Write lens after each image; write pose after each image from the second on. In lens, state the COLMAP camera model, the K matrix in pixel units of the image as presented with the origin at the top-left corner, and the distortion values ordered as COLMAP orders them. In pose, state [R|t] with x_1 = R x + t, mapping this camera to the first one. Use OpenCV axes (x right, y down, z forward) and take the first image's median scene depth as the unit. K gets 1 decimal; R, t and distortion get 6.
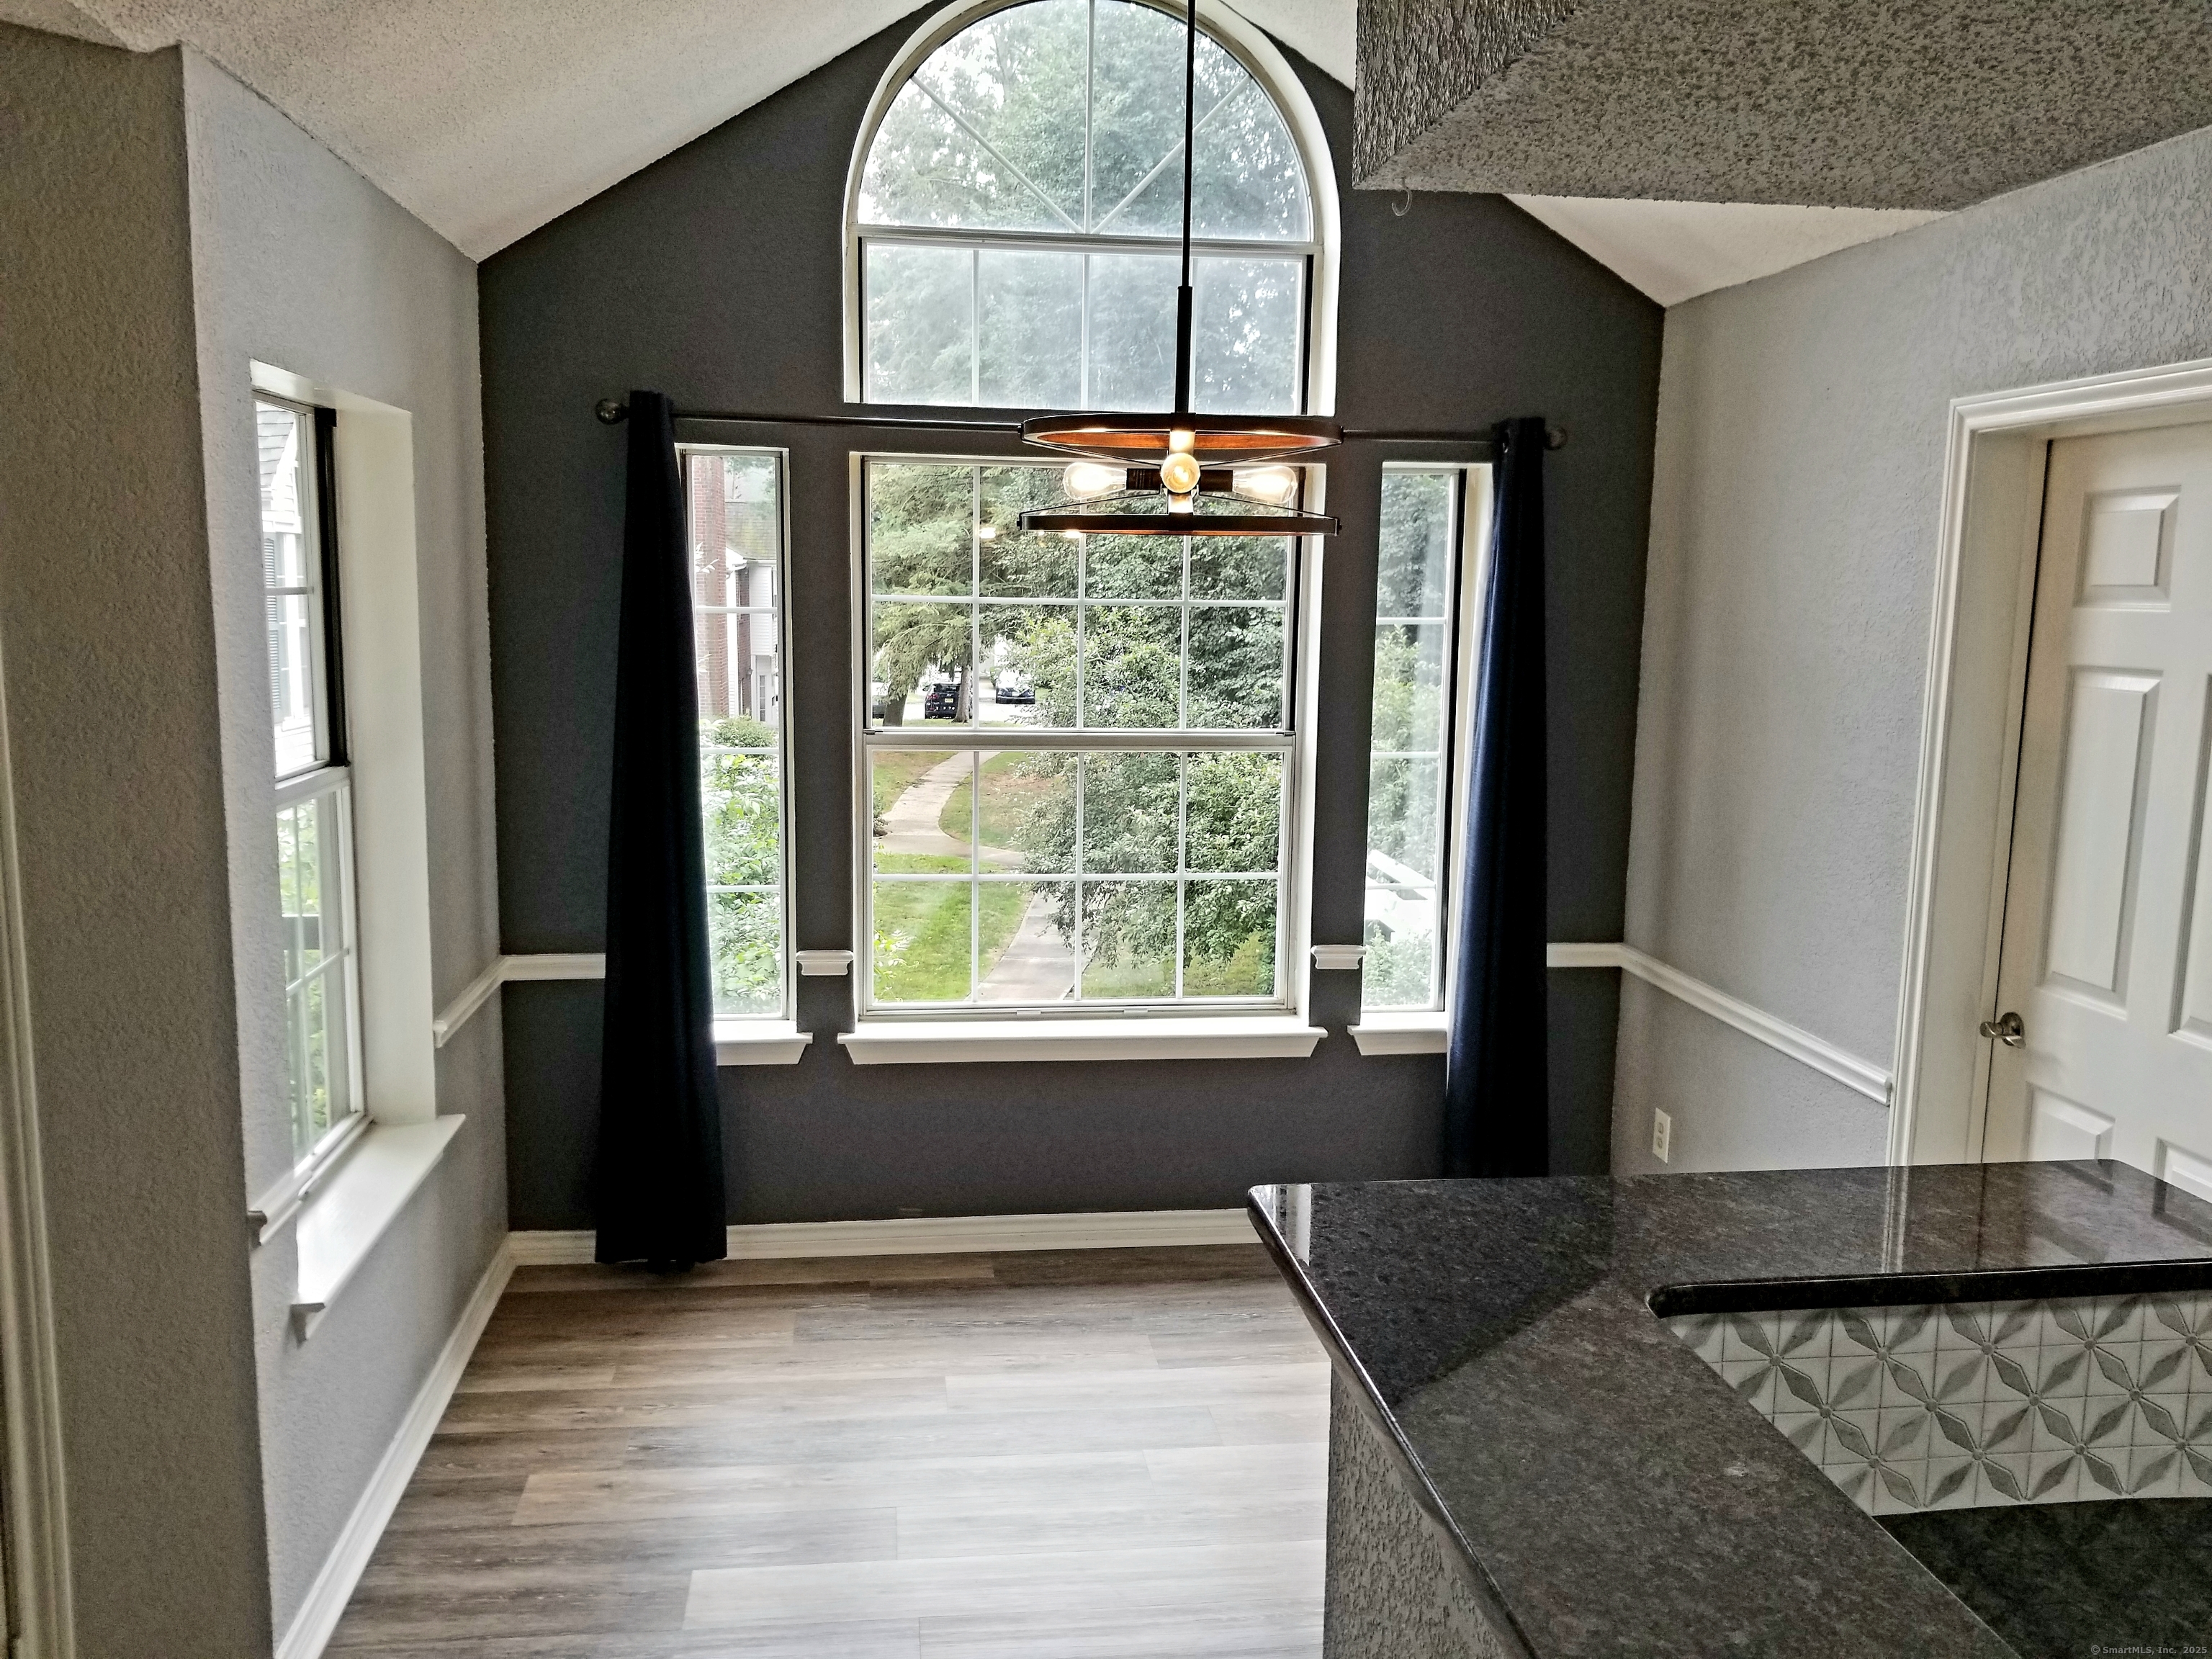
lens RADIAL K [[1751.4, 0, 1106.0], [0, 1751.4, 829.5], [0, 0, 1]] dist [0.117113, -0.248458]
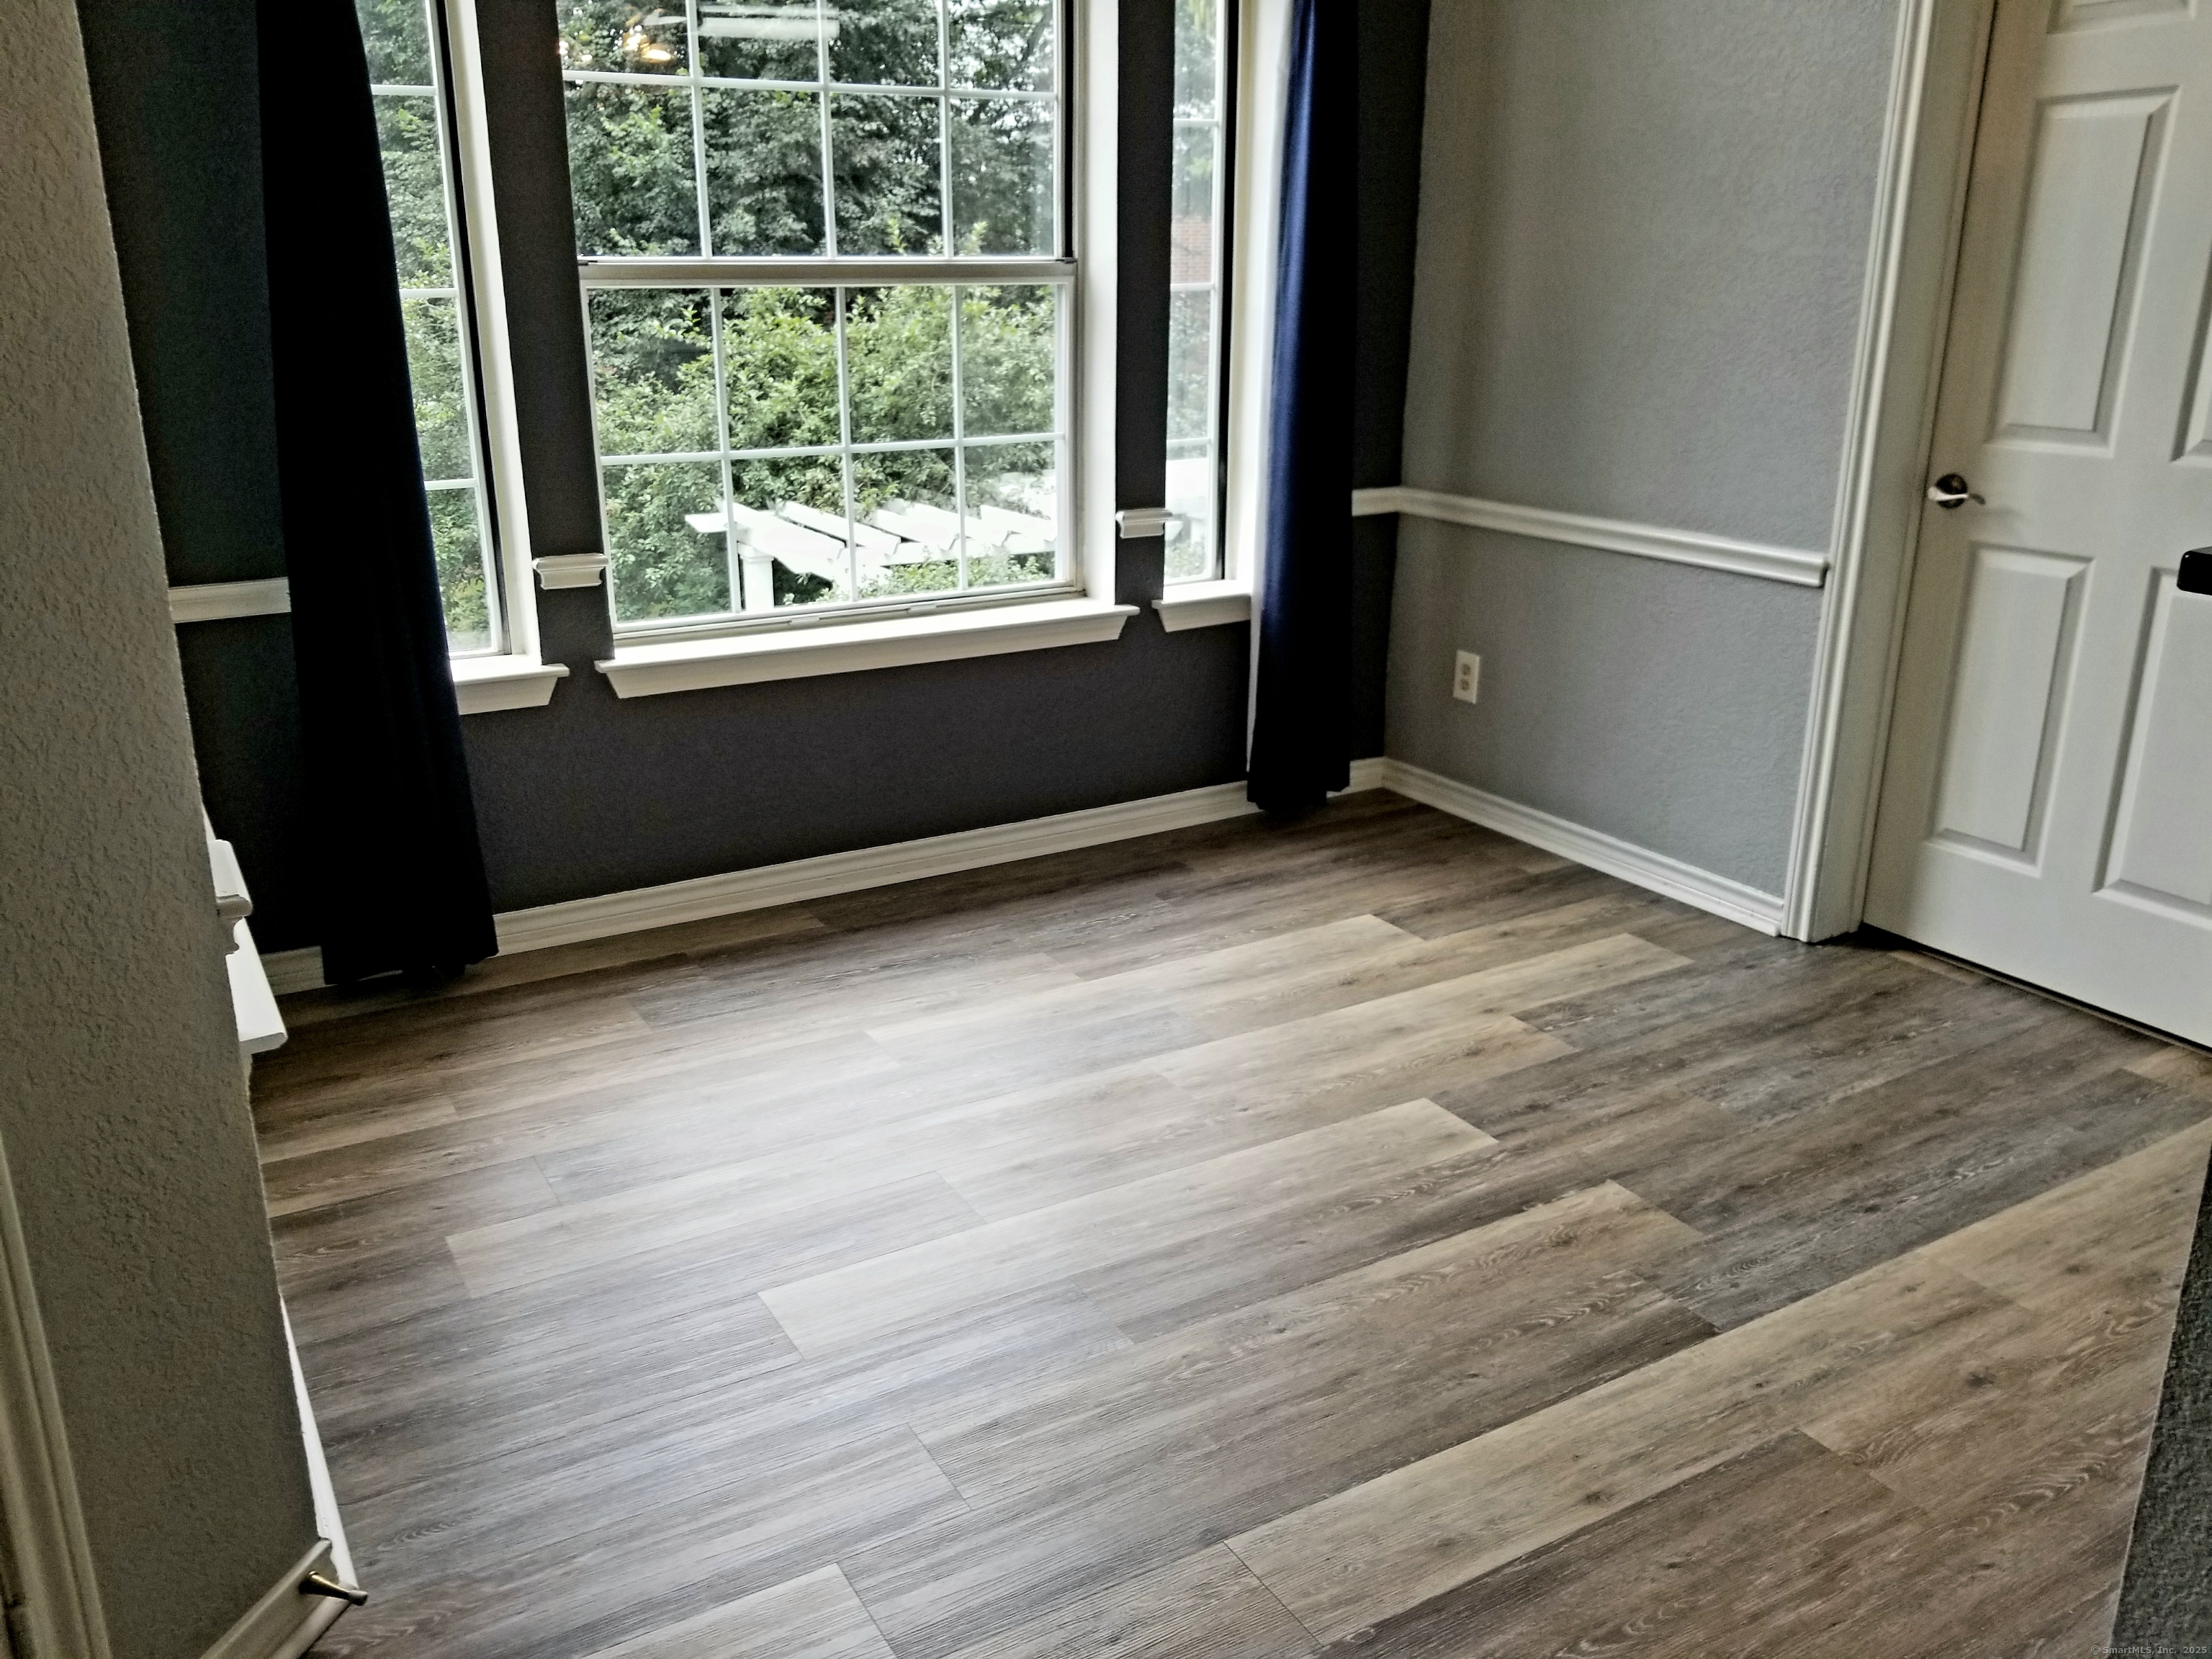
lens RADIAL K [[1729.4, 0, 1073.9], [0, 1729.4, 840.9], [0, 0, 1]] dist [0.101245, -0.194824]
pose [[0.925747, -0.142517, 0.350259, -0.244641], [0.074481, 0.976836, 0.200610, 0.054532], [-0.370735, -0.159626, 0.914918, 0.193764]]
